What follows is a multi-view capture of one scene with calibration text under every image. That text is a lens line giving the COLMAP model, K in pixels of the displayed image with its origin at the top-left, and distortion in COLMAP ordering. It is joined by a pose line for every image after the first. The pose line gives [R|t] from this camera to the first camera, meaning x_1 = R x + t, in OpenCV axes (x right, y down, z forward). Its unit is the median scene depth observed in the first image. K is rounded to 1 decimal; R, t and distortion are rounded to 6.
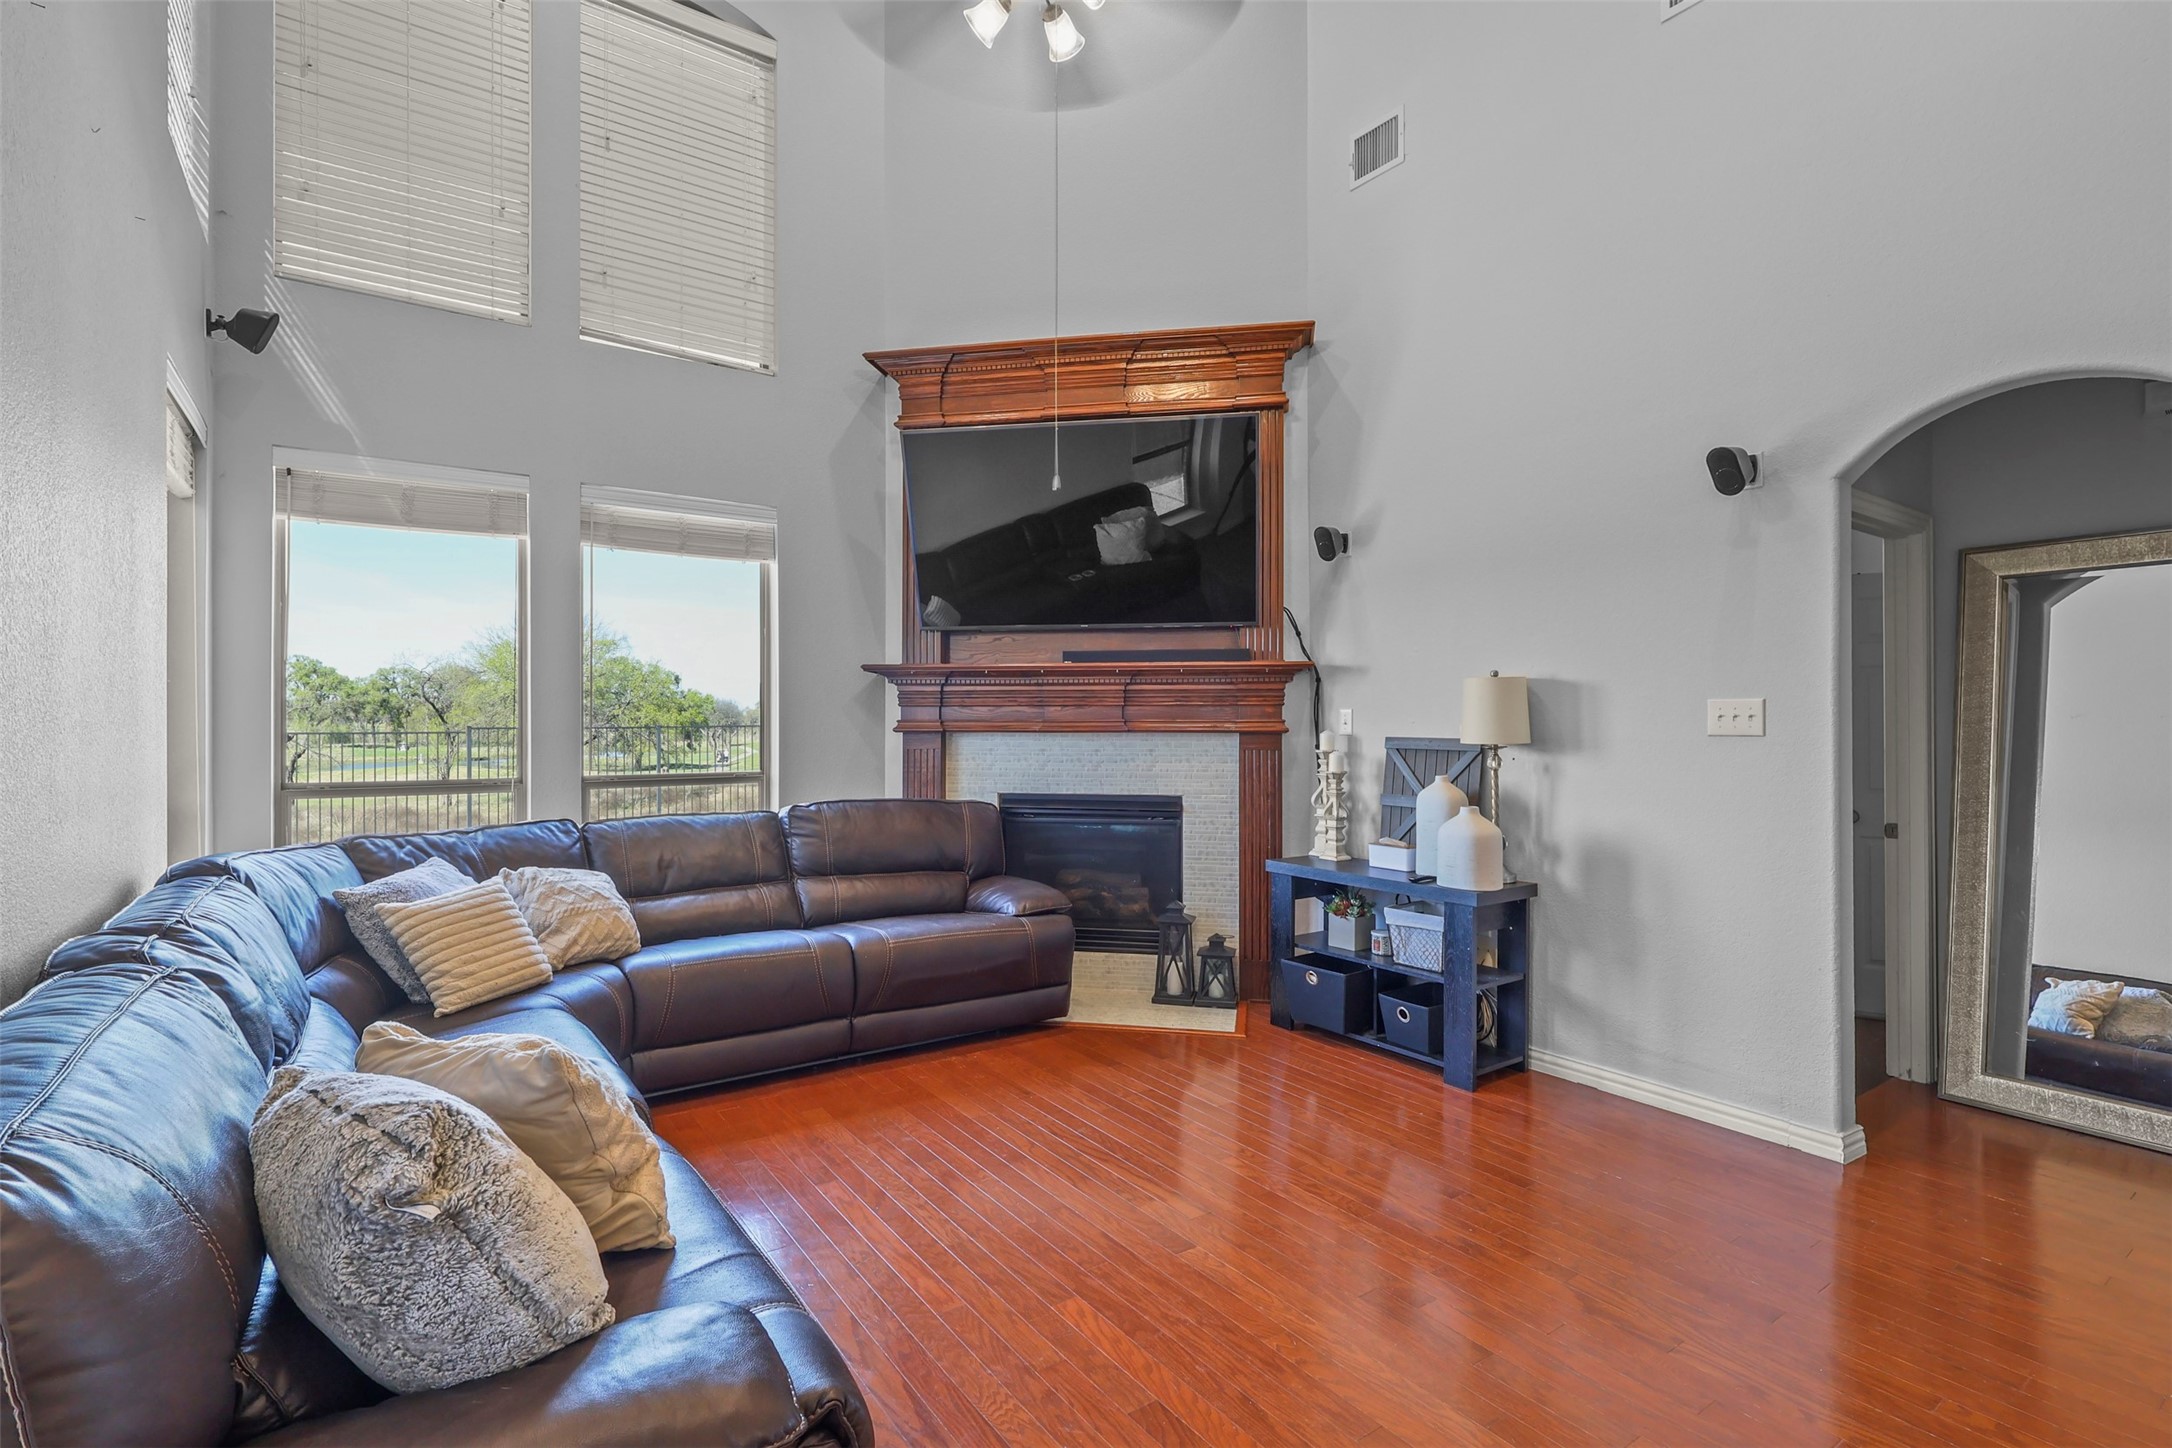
lens RADIAL K [[1017.4, 0, 1077.2], [0, 1017.4, 725.9], [0, 0, 1]] dist [-0.002456, 0.000827]
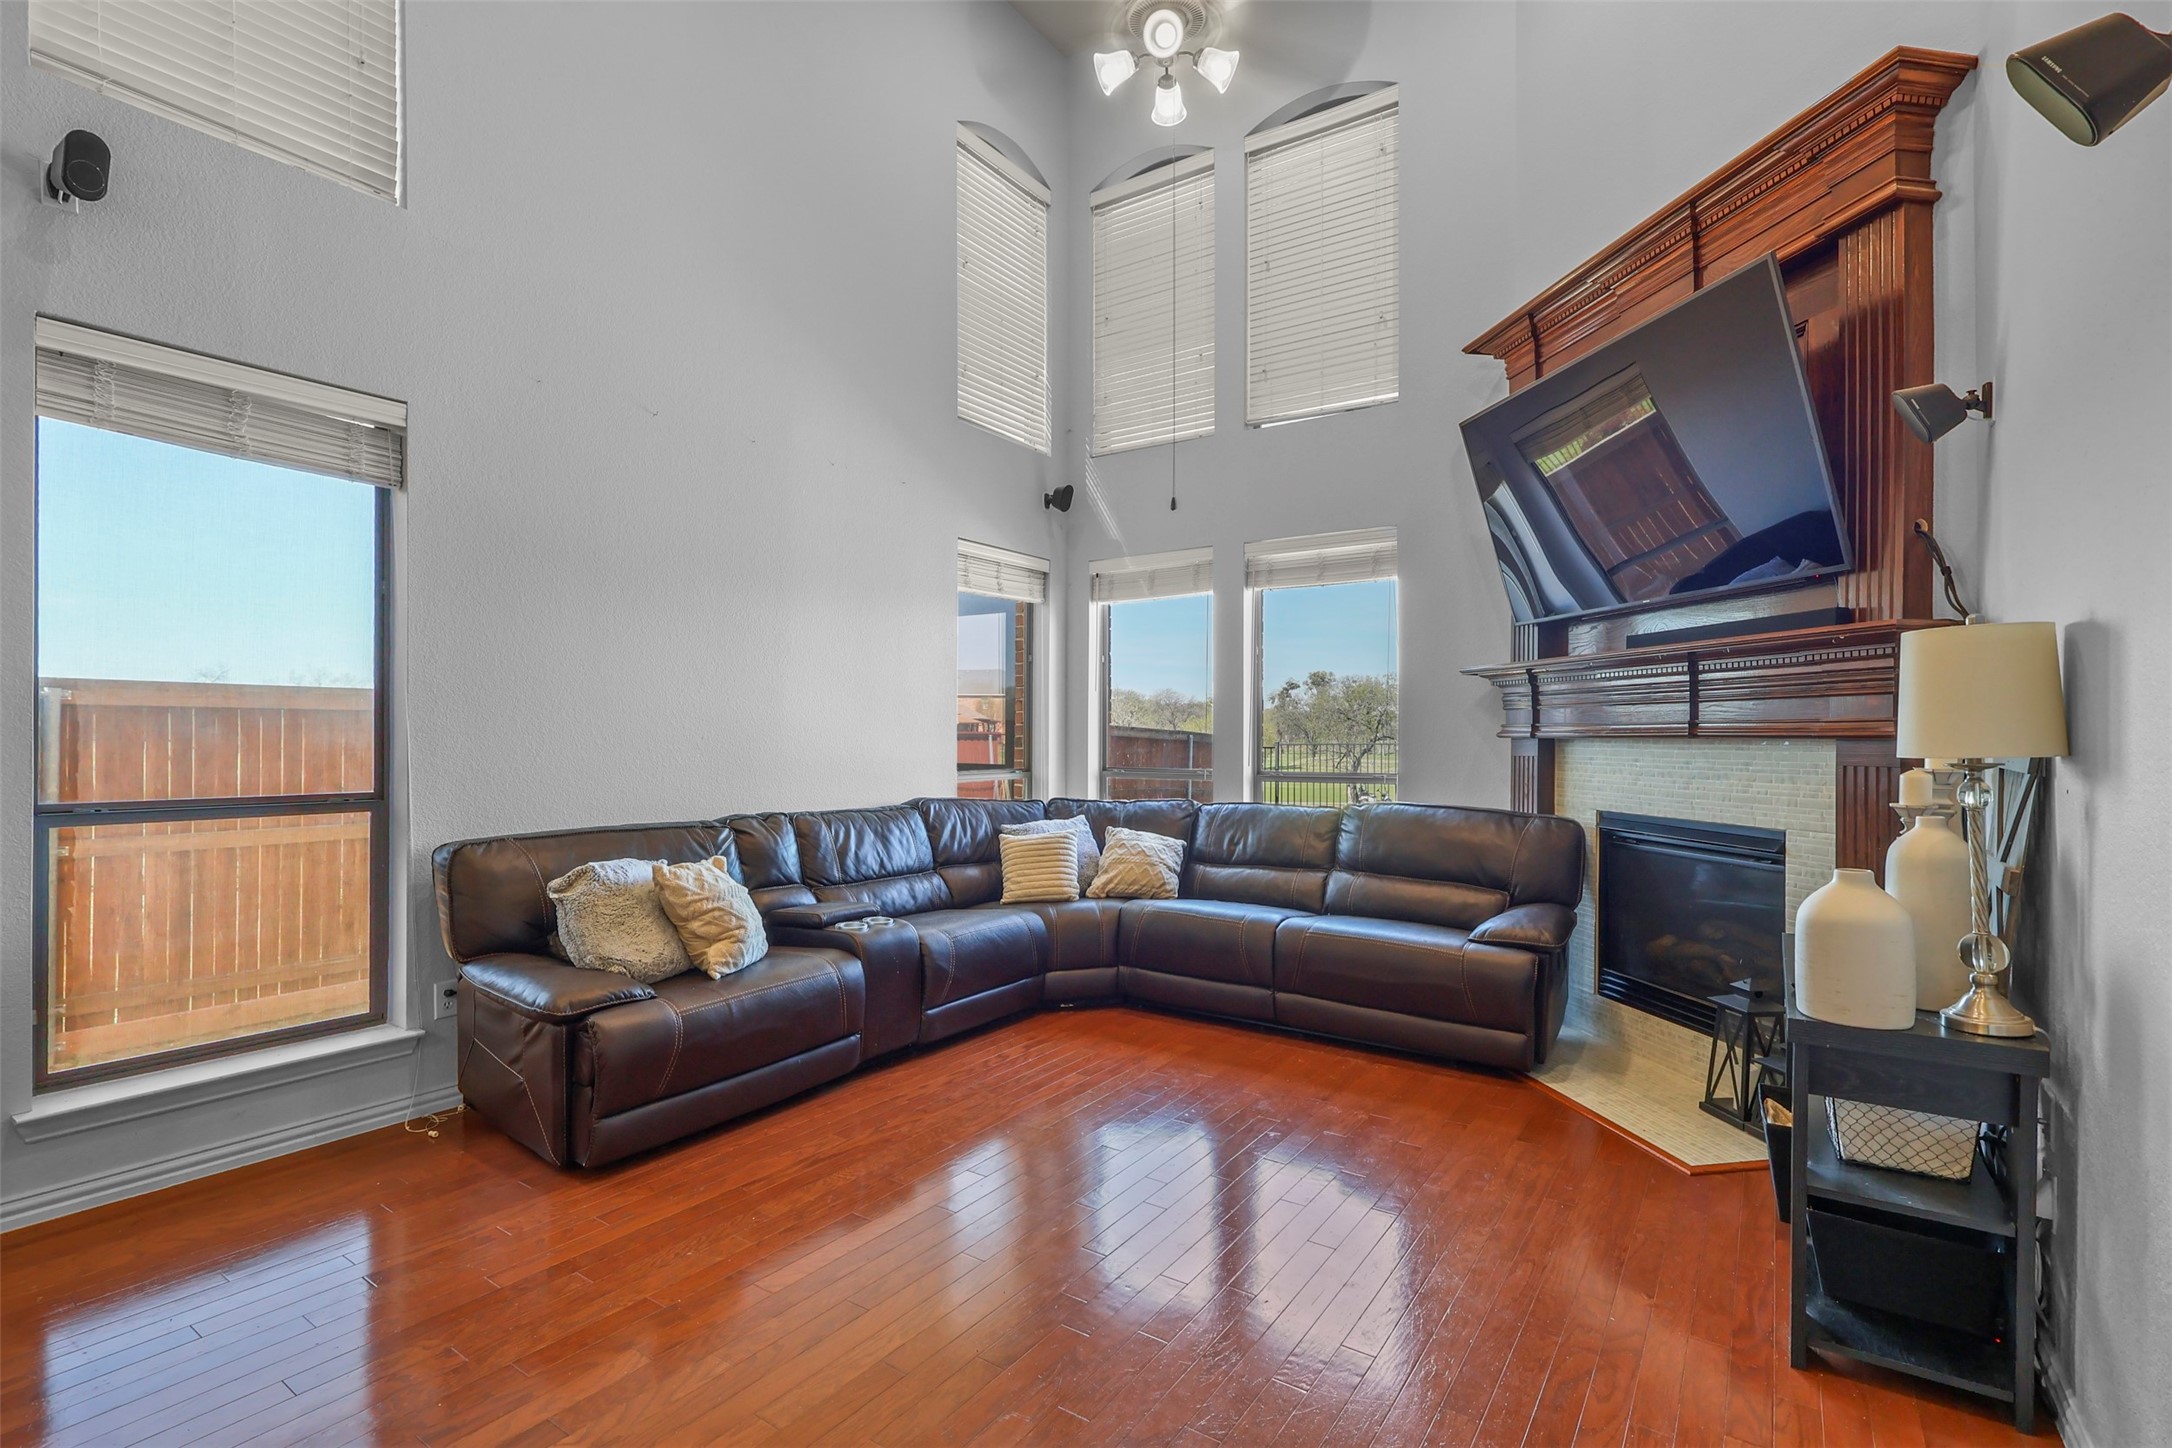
lens RADIAL K [[1017.4, 0, 1072.4], [0, 1017.4, 733.0], [0, 0, 1]] dist [-0.002456, 0.000827]
pose [[0.339660, 0.001010, -0.940548, 0.652038], [0.004924, 0.999984, 0.002852, -0.001598], [0.940535, -0.005600, 0.339650, 0.352759]]
